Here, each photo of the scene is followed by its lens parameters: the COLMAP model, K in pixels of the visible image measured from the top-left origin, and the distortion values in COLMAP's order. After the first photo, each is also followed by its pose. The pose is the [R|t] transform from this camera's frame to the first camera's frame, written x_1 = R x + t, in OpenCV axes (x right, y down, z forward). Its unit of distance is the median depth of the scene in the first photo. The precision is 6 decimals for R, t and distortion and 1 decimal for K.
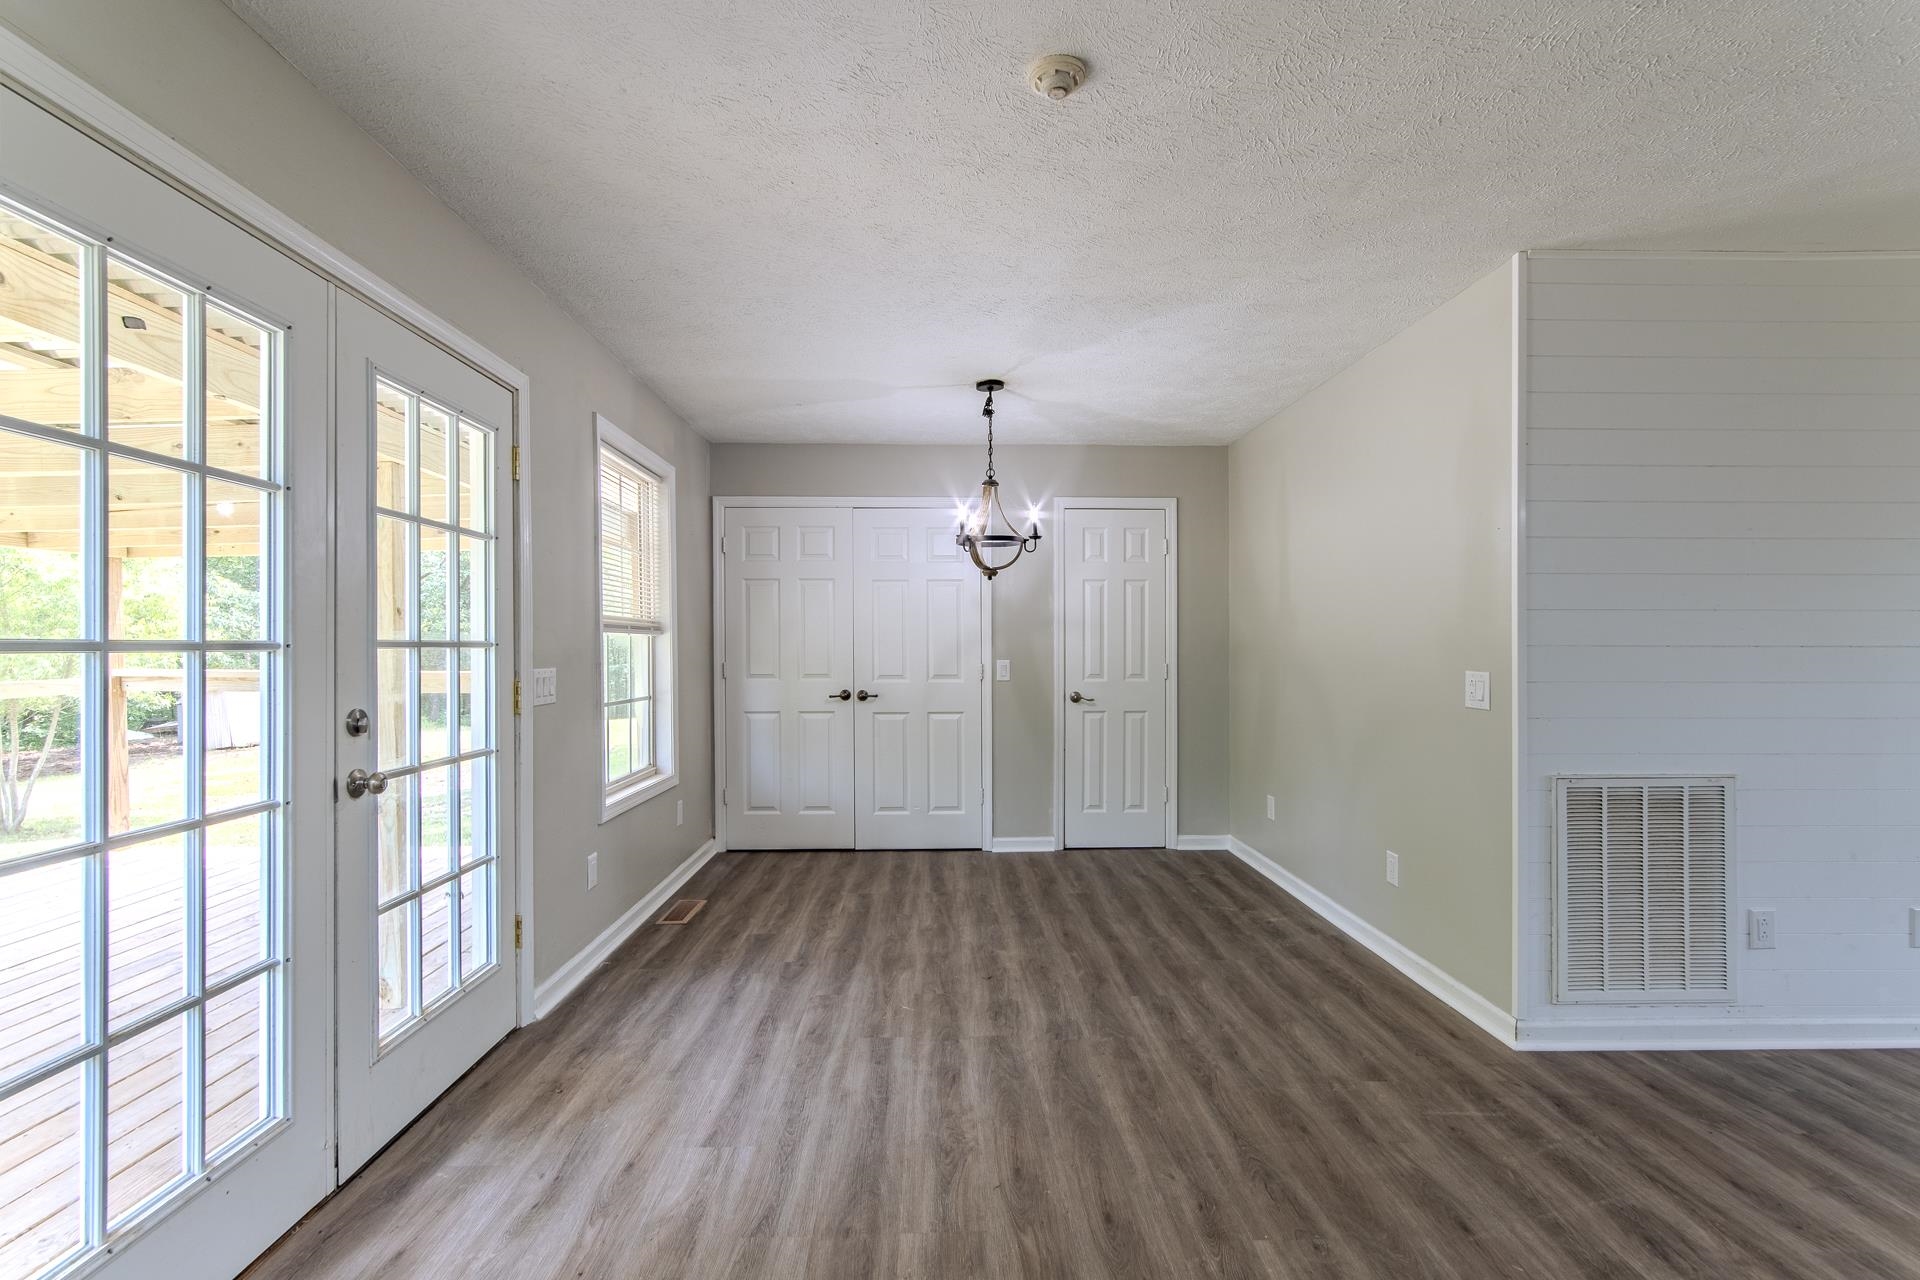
lens RADIAL K [[851.5, 0, 904.2], [0, 851.5, 652.4], [0, 0, 1]] dist [-0.003280, 0.001521]
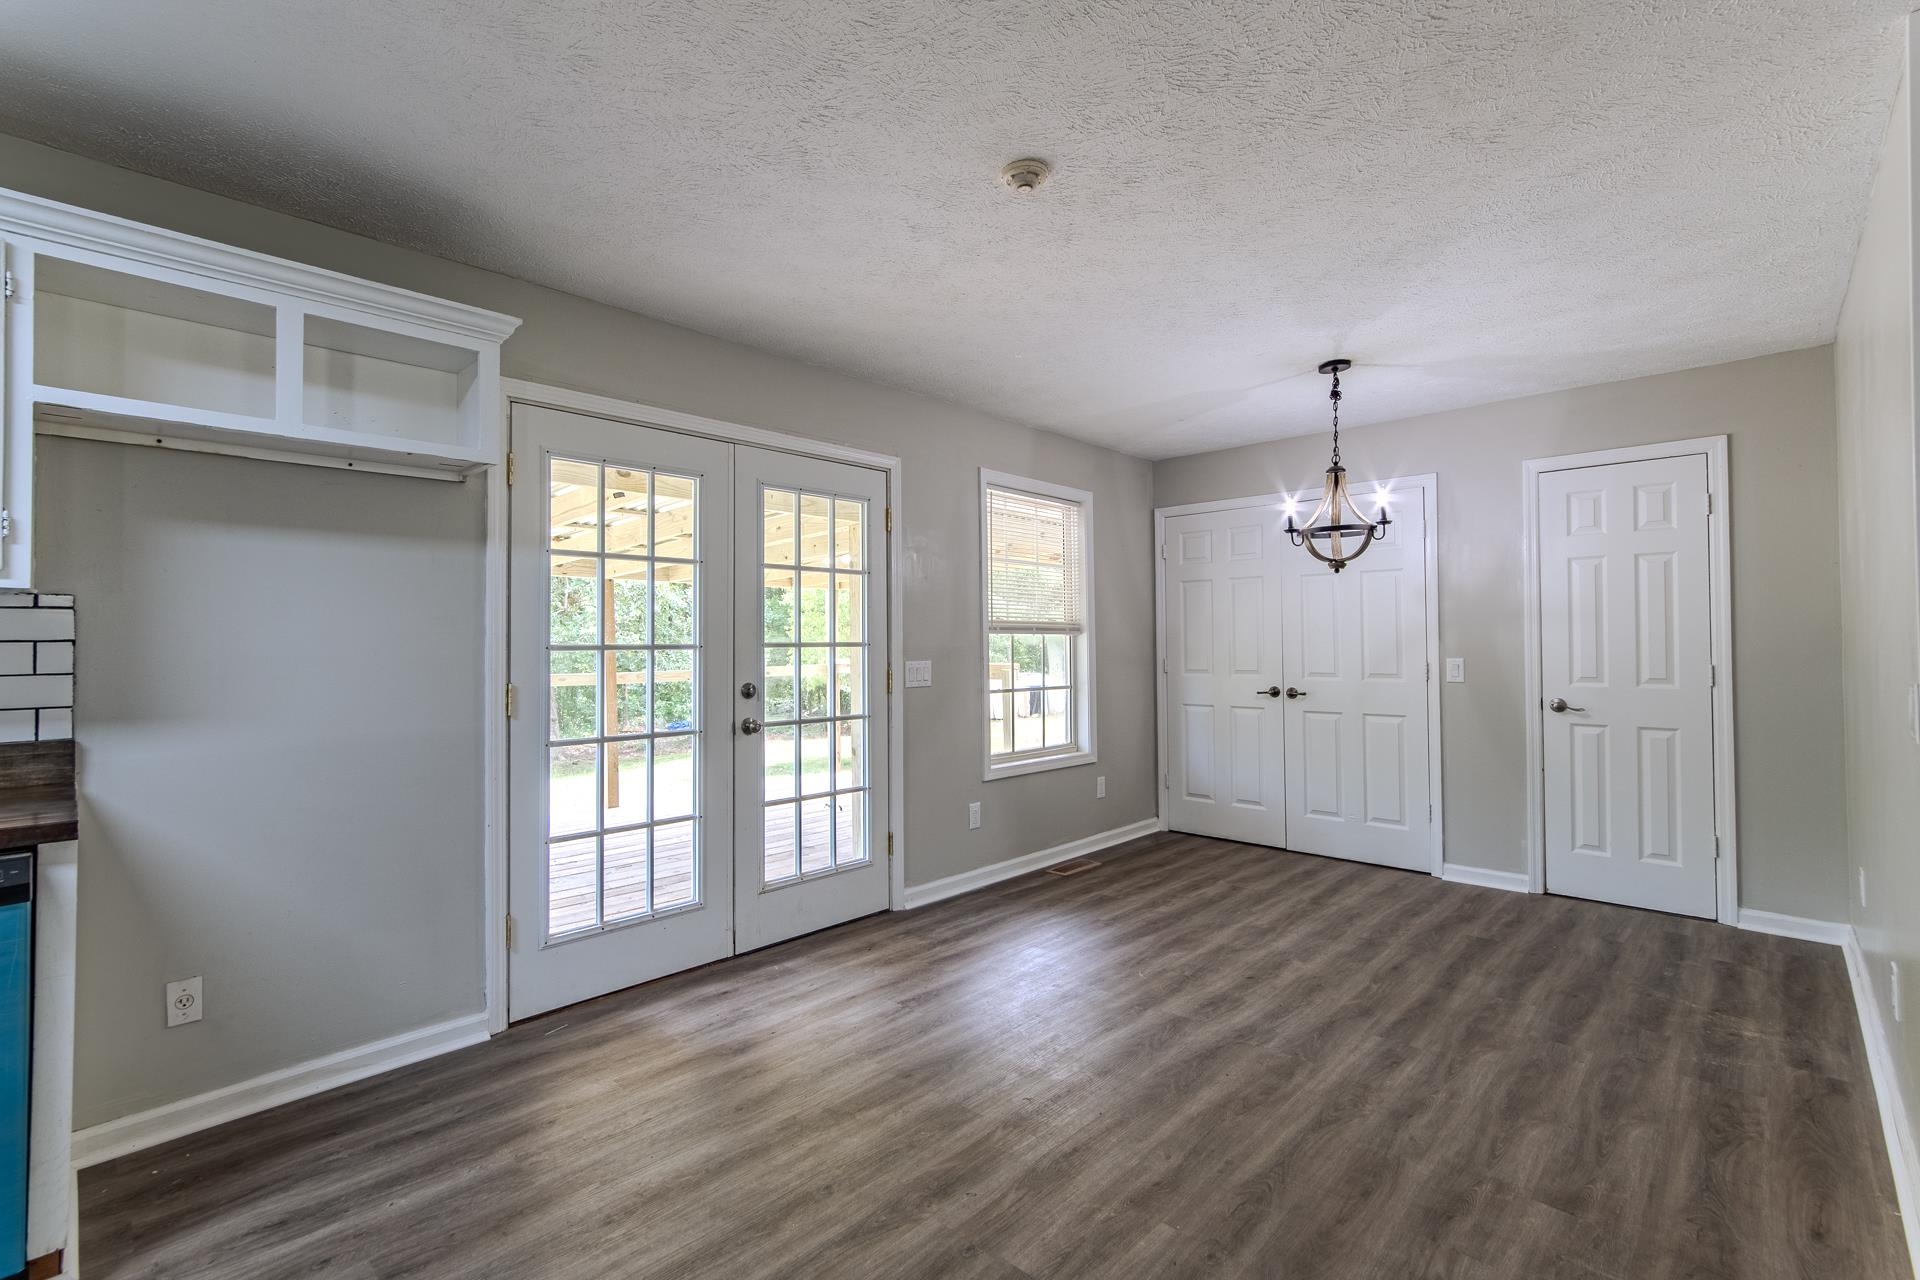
lens RADIAL K [[851.5, 0, 953.3], [0, 851.5, 632.5], [0, 0, 1]] dist [-0.003280, 0.001521]
pose [[0.702746, -0.012348, -0.711334, 0.484986], [0.000514, 0.999858, -0.016849, -0.003673], [0.711441, 0.011475, 0.702652, 0.042381]]
